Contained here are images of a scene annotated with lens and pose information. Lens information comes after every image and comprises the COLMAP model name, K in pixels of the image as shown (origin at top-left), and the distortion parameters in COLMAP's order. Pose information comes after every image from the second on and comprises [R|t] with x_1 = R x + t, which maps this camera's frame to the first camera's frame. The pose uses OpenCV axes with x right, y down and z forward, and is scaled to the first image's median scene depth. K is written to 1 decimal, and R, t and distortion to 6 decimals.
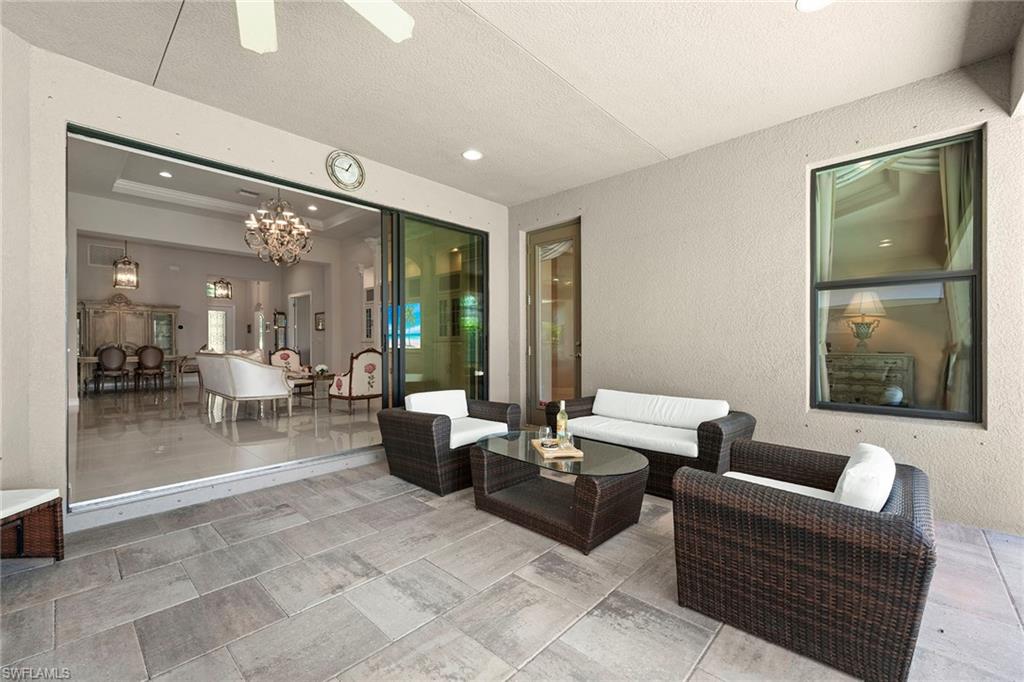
lens RADIAL K [[425.5, 0, 512.2], [0, 425.5, 344.5], [0, 0, 1]] dist [0.002202, 0.000217]
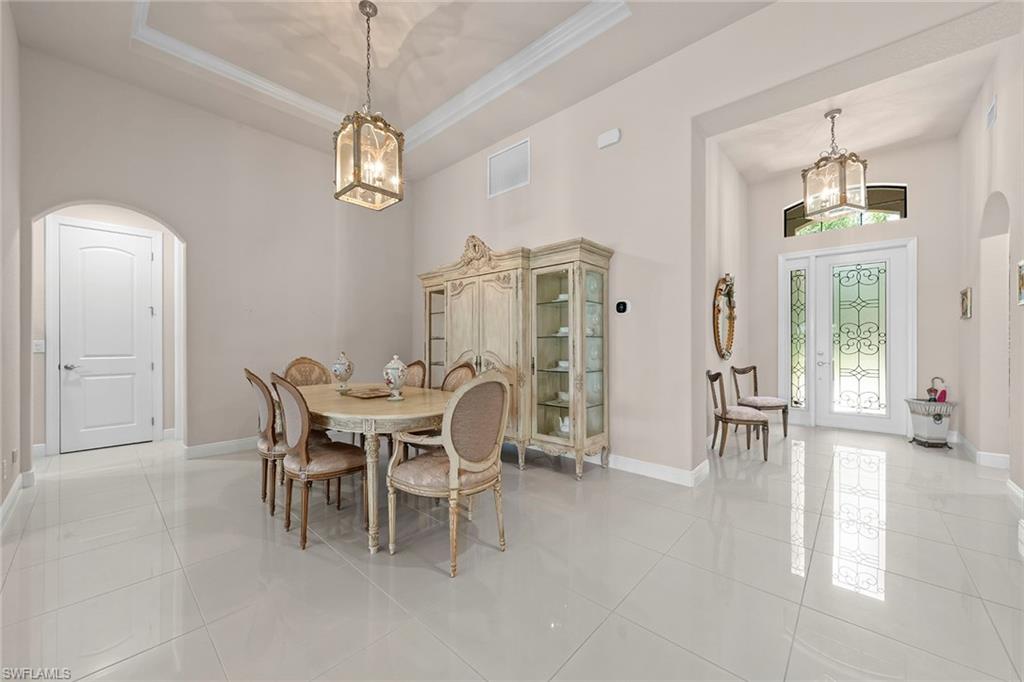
lens RADIAL K [[384.3, 0, 512.3], [0, 384.3, 346.3], [0, 0, 1]] dist [0.000072, 0.000084]
pose [[0.014532, 0.009514, -0.999849, -0.547447], [-0.000999, 0.999954, 0.009500, -0.014570], [0.999894, 0.000860, 0.014541, 1.043562]]
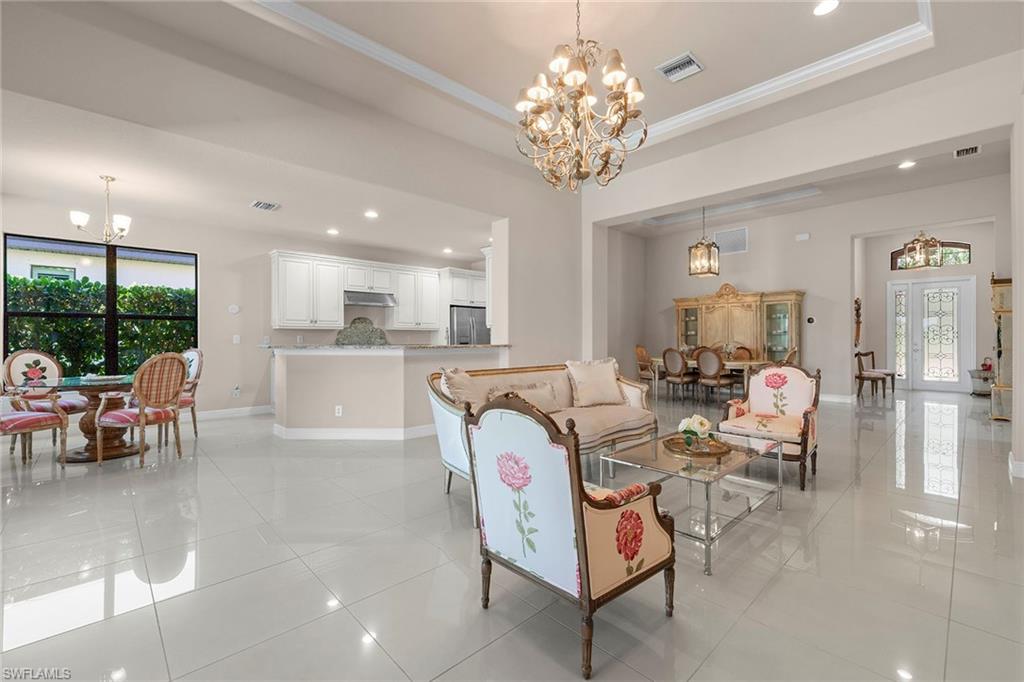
lens RADIAL K [[435.2, 0, 511.5], [0, 435.2, 340.5], [0, 0, 1]] dist [0.002103, -0.000070]
pose [[-0.064448, 0.008336, -0.997886, -0.047905], [-0.000503, 0.999965, 0.008386, -0.015538], [0.997921, 0.001042, -0.064441, 0.643800]]
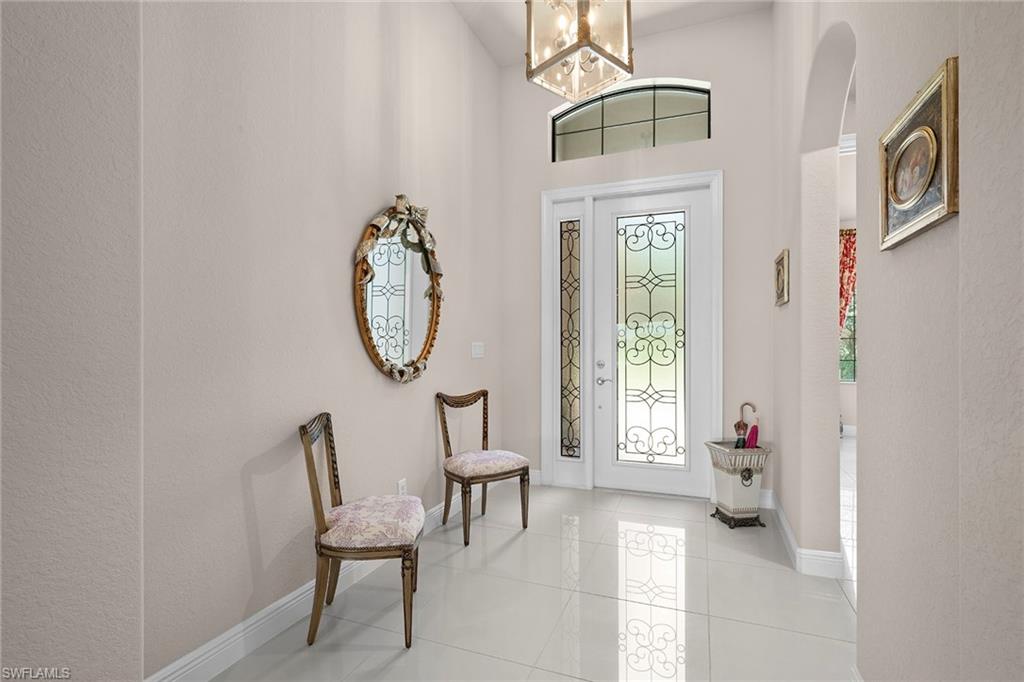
lens RADIAL K [[497.8, 0, 512.9], [0, 497.8, 348.0], [0, 0, 1]] dist [0.009983, 0.000053]
pose [[0.376034, 0.008650, -0.926566, -0.725236], [-0.001183, 0.999960, 0.008855, -0.016342], [0.926605, -0.002234, 0.376029, 1.261034]]
